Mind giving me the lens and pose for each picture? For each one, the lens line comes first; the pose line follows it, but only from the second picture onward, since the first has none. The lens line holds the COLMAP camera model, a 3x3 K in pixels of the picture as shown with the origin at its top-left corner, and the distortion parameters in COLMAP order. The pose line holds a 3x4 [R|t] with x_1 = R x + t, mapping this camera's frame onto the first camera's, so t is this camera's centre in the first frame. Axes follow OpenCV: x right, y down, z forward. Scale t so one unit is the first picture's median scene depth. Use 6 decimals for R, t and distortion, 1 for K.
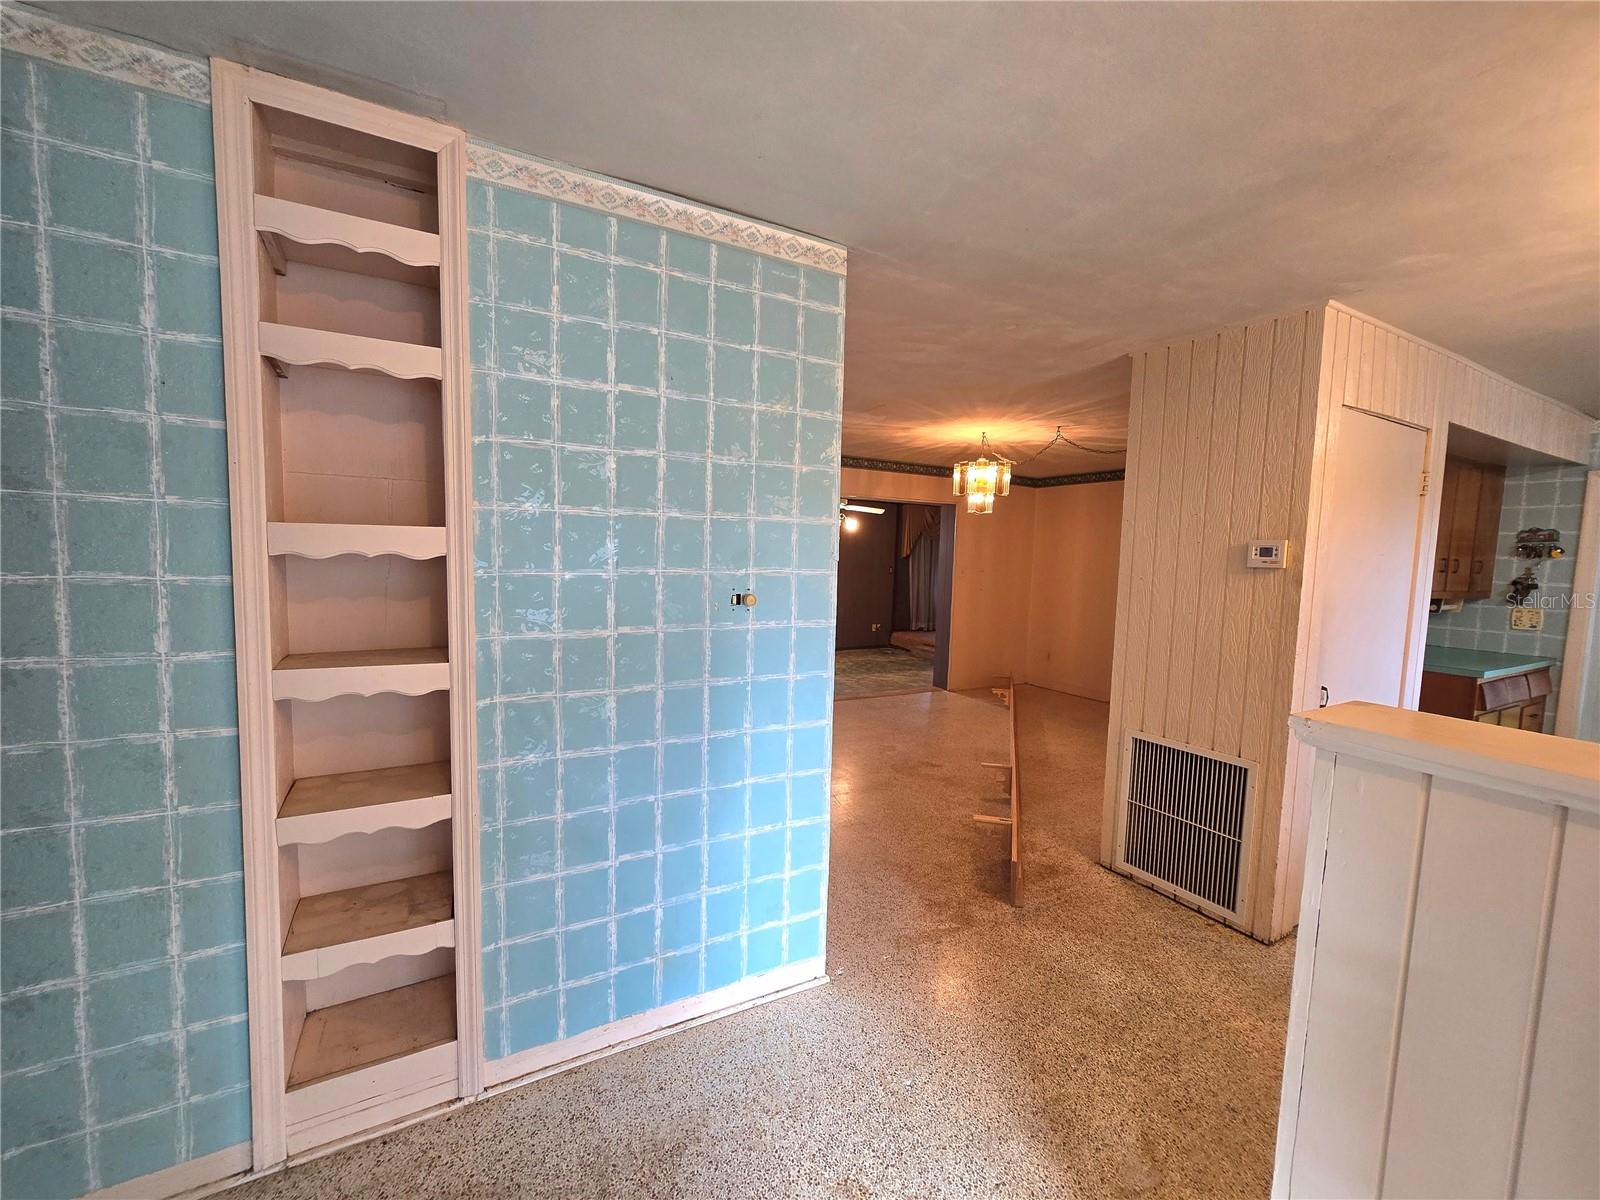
lens RADIAL K [[655.3, 0, 799.0], [0, 655.3, 608.4], [0, 0, 1]] dist [-0.009204, 0.000316]
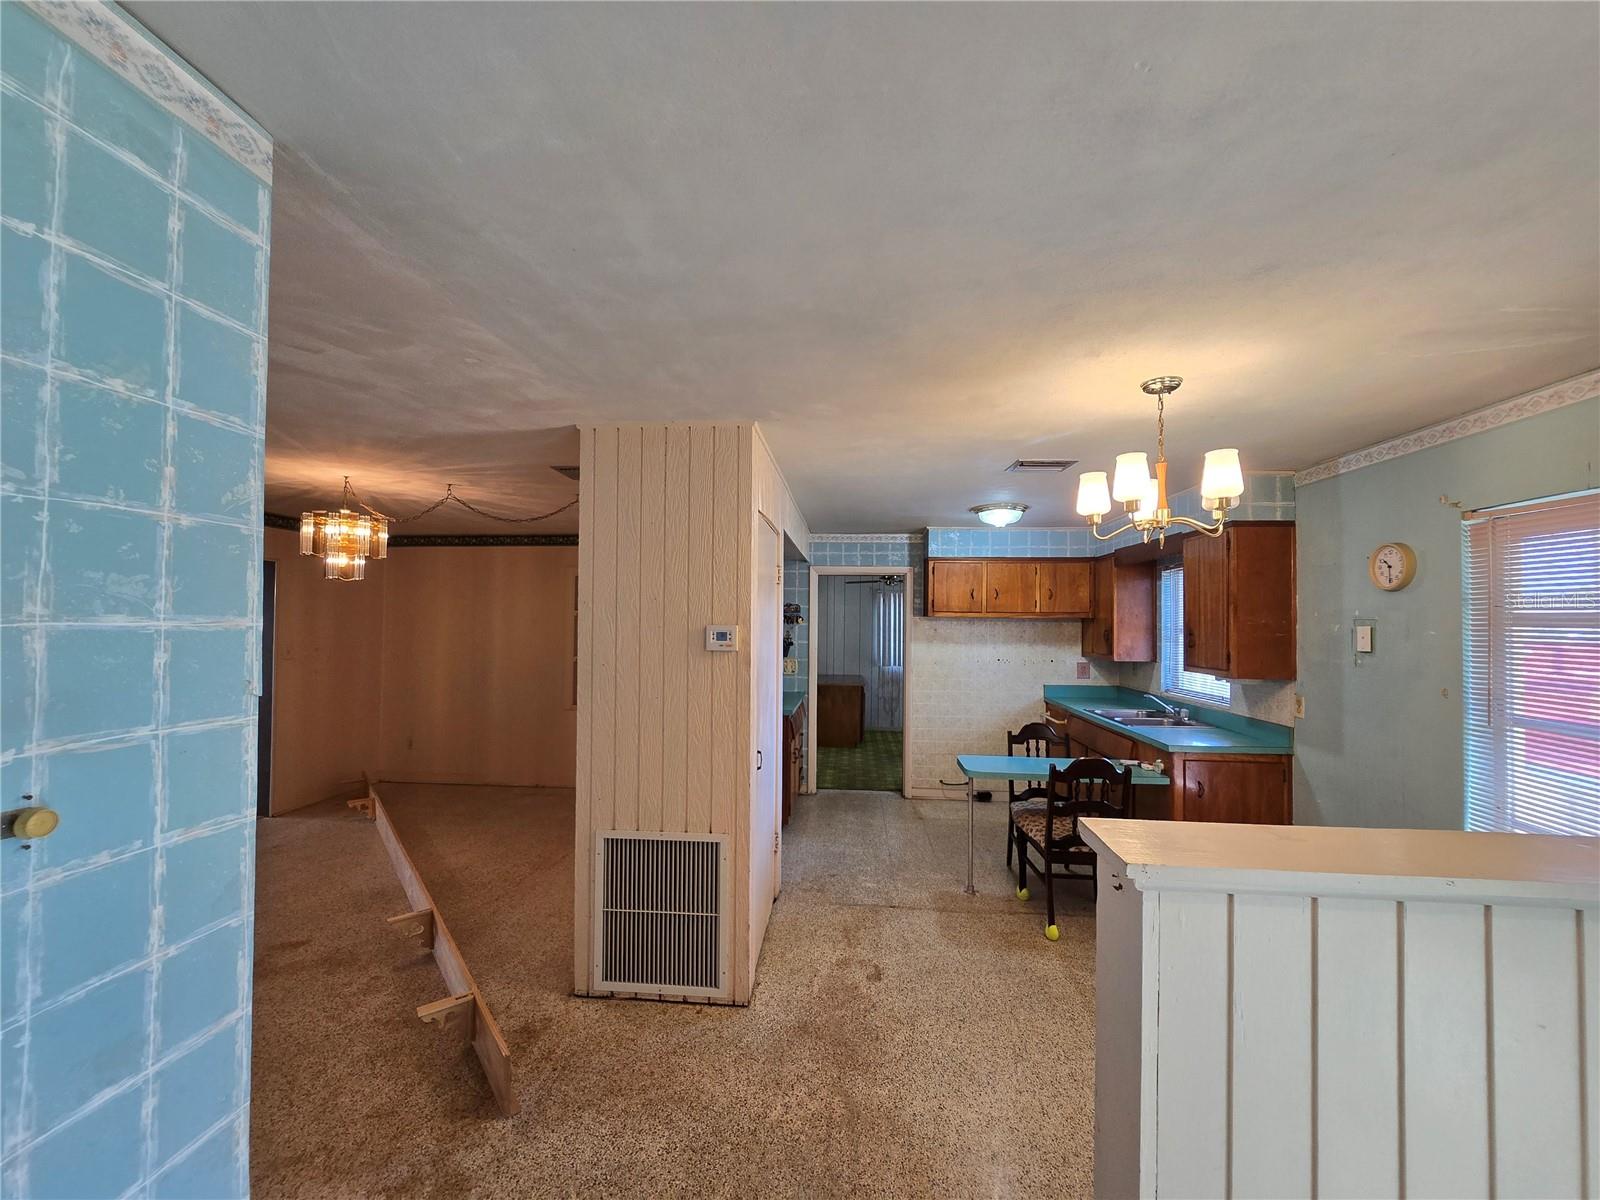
lens RADIAL K [[655.3, 0, 799.0], [0, 655.3, 608.4], [0, 0, 1]] dist [-0.009204, 0.000316]
pose [[0.562443, -0.003727, 0.826828, -0.099562], [0.076738, 0.995909, -0.047712, -0.064157], [-0.823268, 0.090284, 0.560428, 0.256428]]
